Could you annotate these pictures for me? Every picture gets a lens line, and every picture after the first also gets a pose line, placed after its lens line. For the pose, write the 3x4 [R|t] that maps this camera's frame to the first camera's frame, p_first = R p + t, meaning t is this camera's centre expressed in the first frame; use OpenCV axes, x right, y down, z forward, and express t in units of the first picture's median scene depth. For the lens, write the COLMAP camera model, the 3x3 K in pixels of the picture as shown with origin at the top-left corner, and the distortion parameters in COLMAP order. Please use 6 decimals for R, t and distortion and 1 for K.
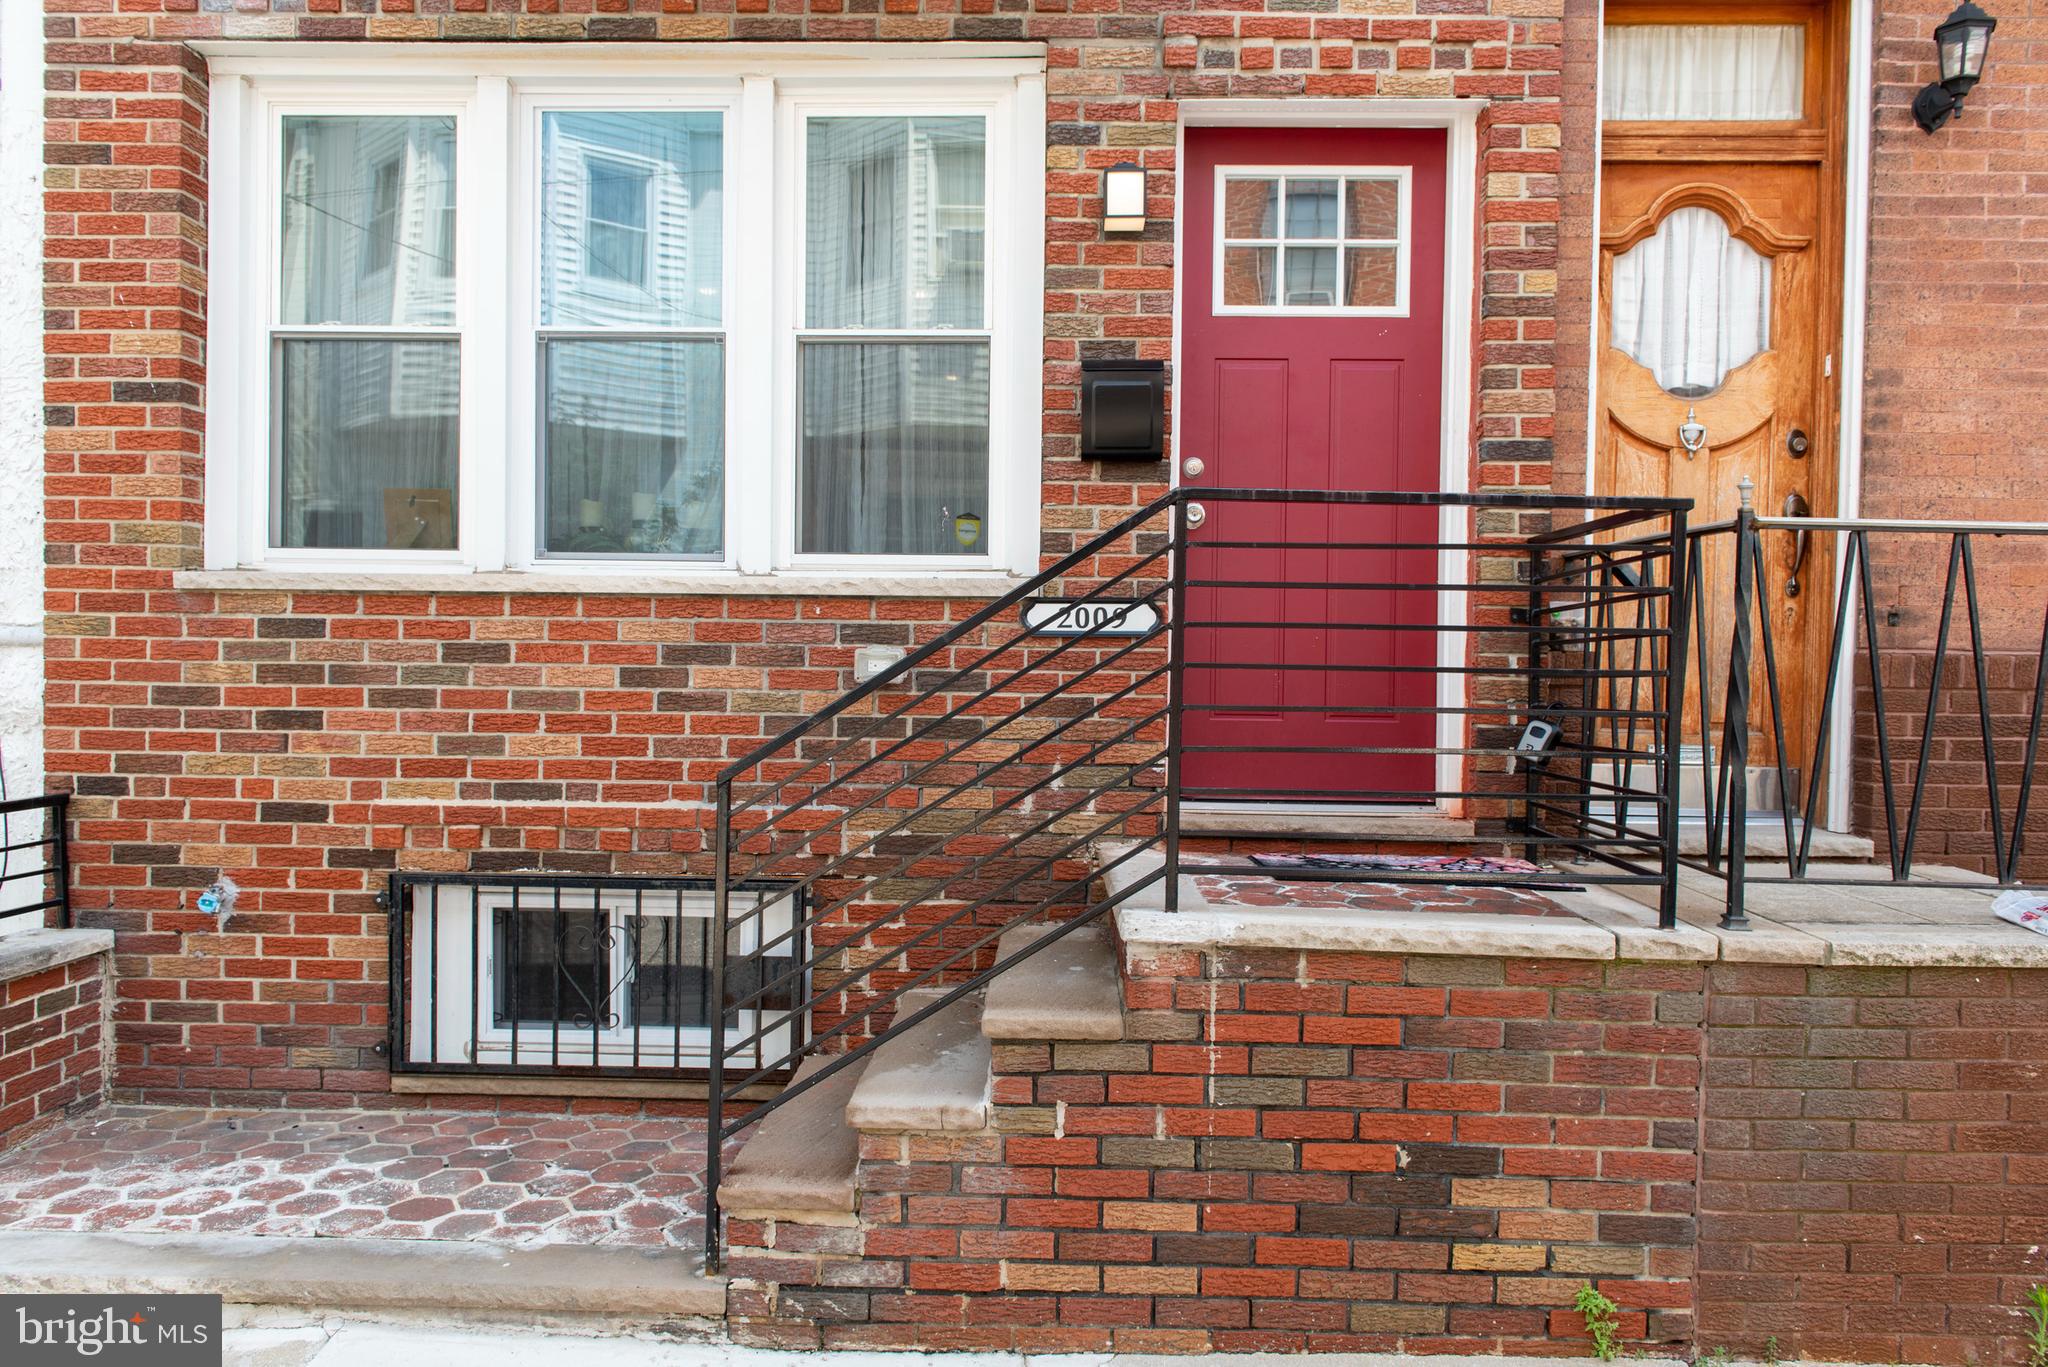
lens RADIAL K [[1406.0, 0, 1024.0], [0, 1406.0, 683.5], [0, 0, 1]] dist [0.009802, -0.009119]
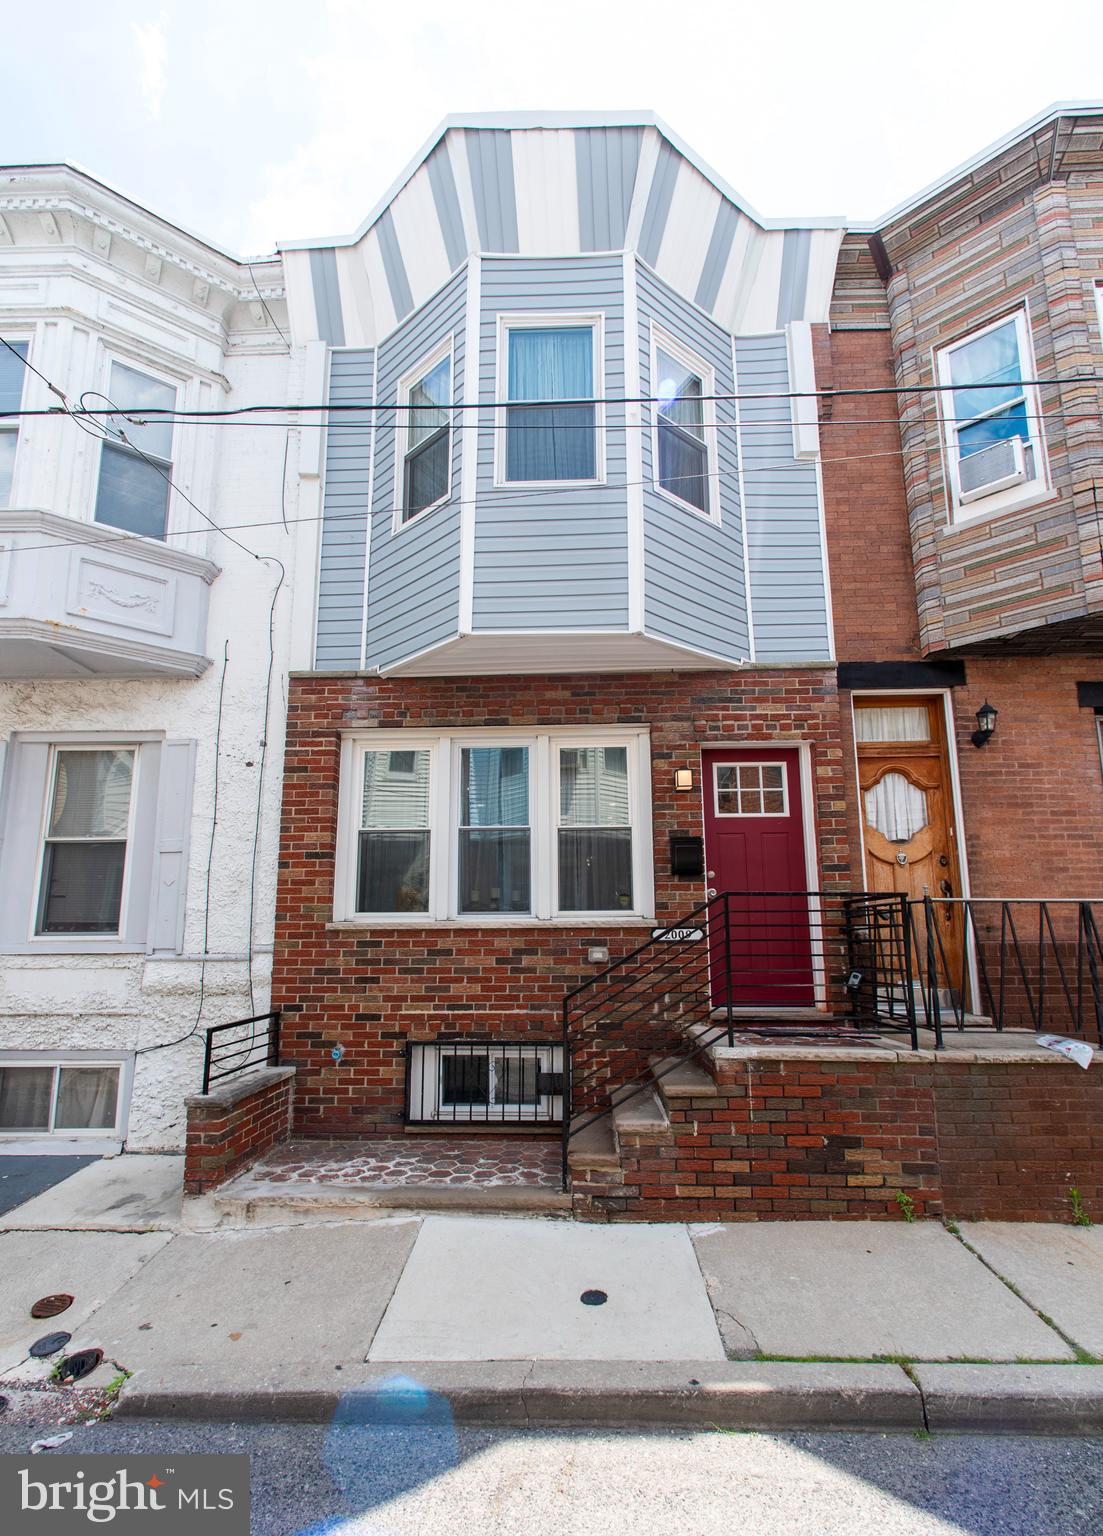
lens RADIAL K [[715.9, 0, 546.6], [0, 715.9, 821.4], [0, 0, 1]] dist [0.005591, 0.000556]
pose [[0.999705, -0.020885, -0.012376, -0.173227], [0.018346, 0.983808, -0.178283, -0.020867], [0.015899, 0.178003, 0.983901, -0.343538]]
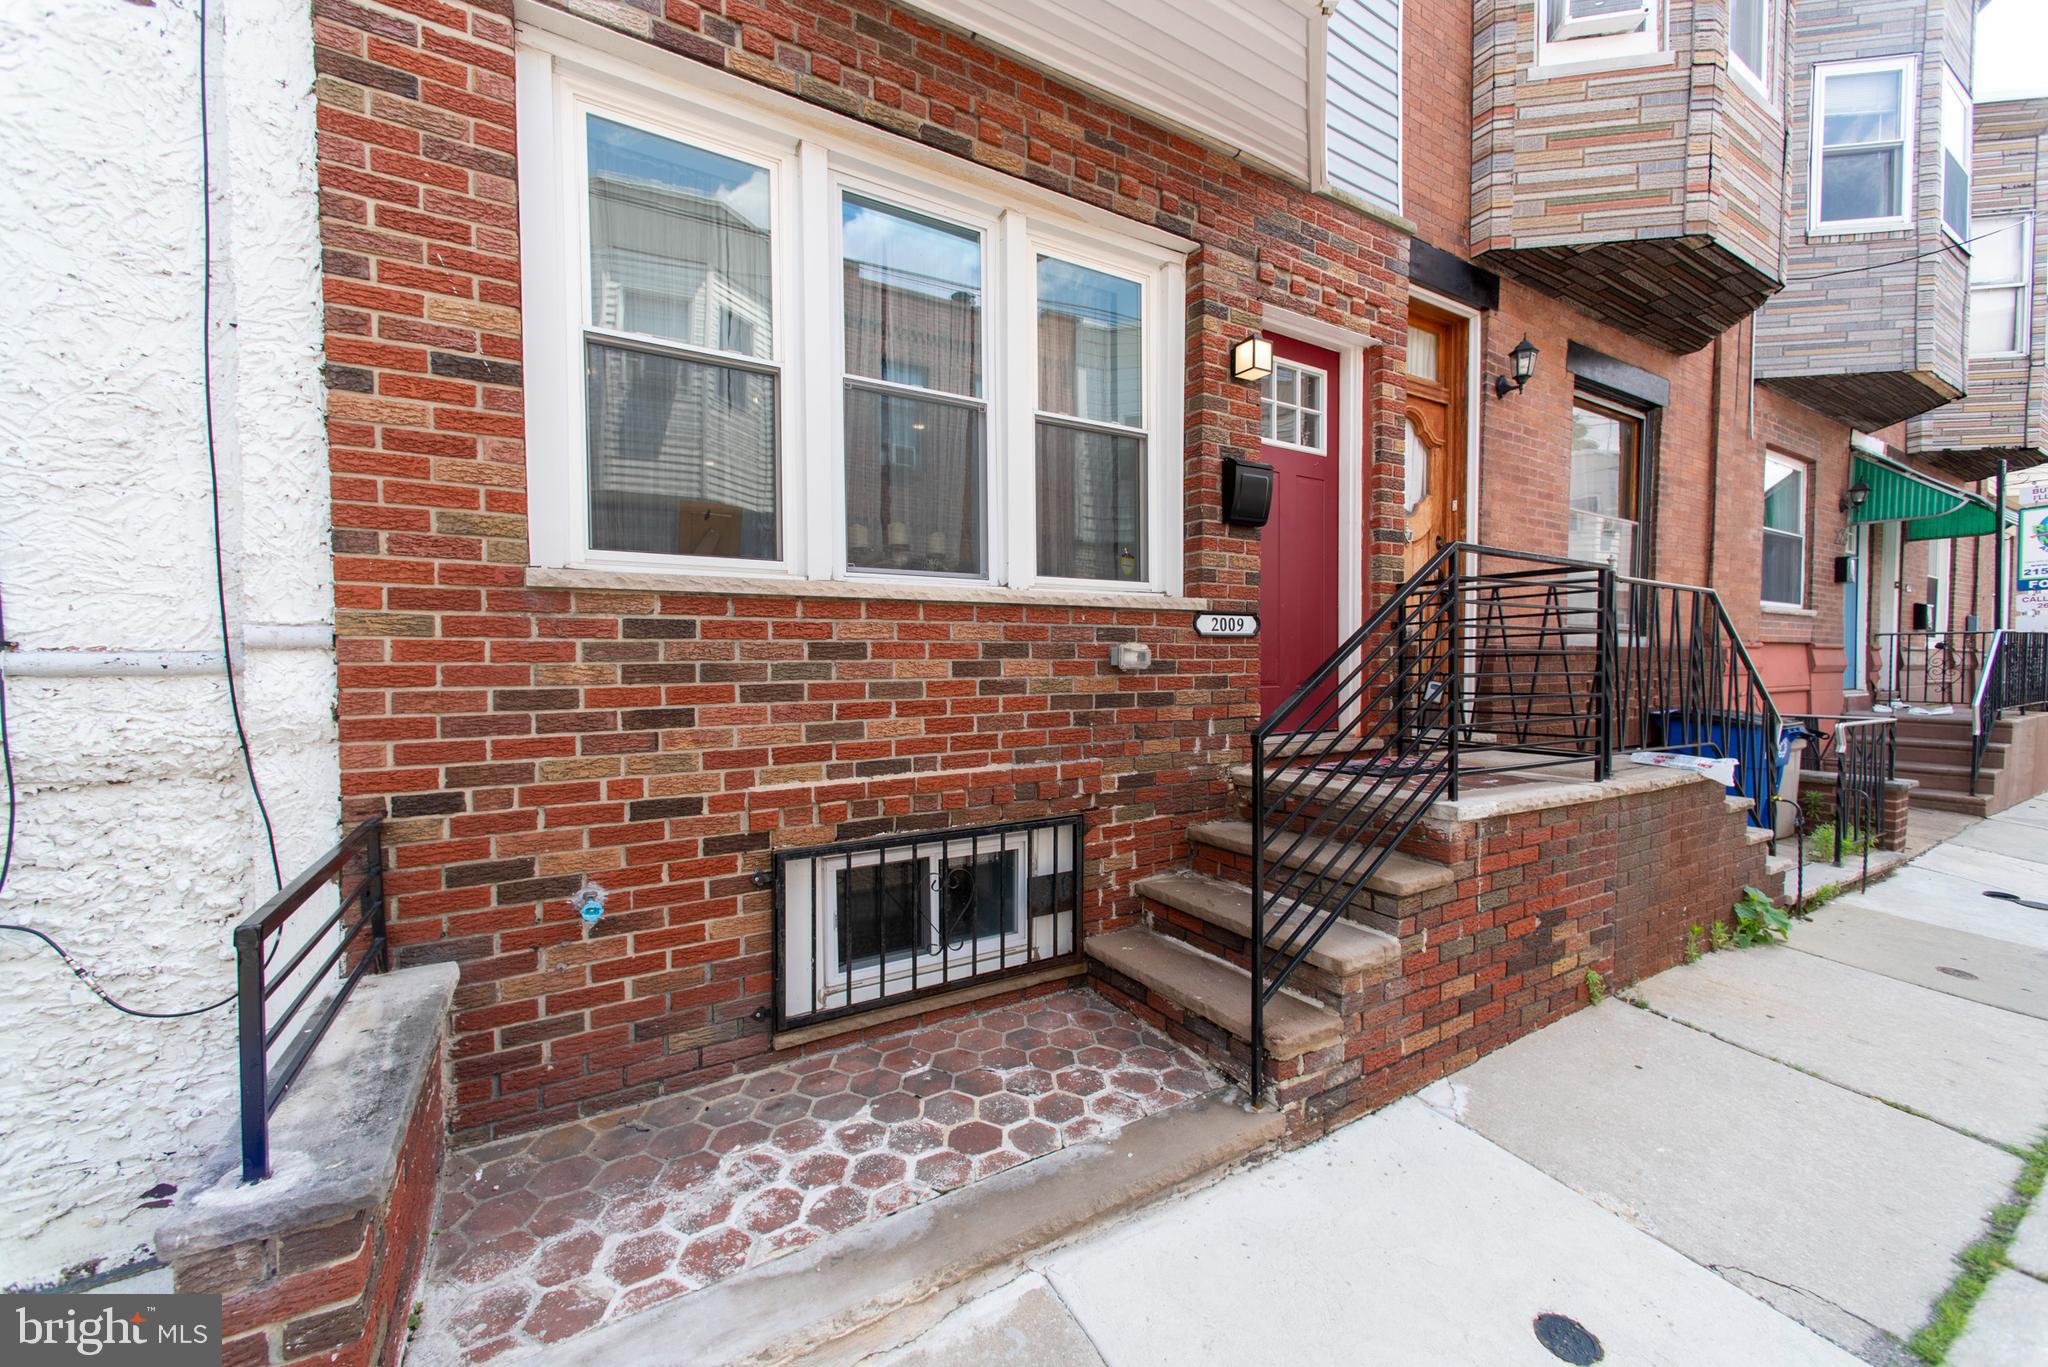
lens RADIAL K [[805.6, 0, 1028.0], [0, 805.6, 686.1], [0, 0, 1]] dist [0.006938, 0.000487]
pose [[0.835871, -0.034301, 0.547853, -0.628148], [0.025338, 0.999393, 0.023914, -0.005206], [-0.548340, -0.006108, 0.836233, 0.369704]]
